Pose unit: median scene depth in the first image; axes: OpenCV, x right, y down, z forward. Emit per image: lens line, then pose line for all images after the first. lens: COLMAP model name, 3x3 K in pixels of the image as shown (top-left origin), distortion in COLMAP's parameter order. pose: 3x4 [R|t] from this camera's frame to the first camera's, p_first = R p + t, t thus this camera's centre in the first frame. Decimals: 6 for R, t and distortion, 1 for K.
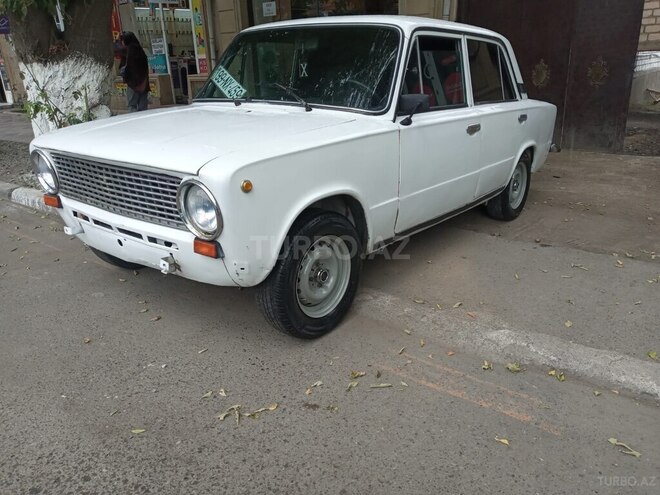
lens RADIAL K [[522.0, 0, 332.7], [0, 522.0, 246.1], [0, 0, 1]] dist [0.018261, -0.035398]
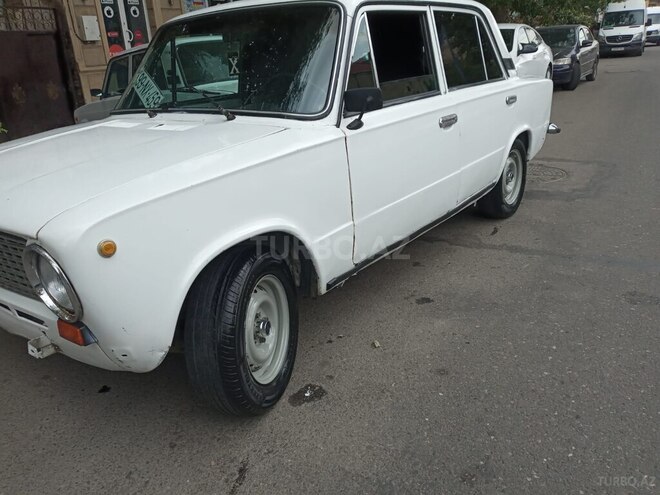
lens RADIAL K [[525.7, 0, 330.0], [0, 525.7, 247.5], [0, 0, 1]] dist [-0.026373, -0.002562]
pose [[0.997140, -0.072207, -0.022298, 0.096159], [0.072932, 0.996771, 0.033592, -0.075194], [0.019800, -0.035122, 0.999187, 0.189609]]
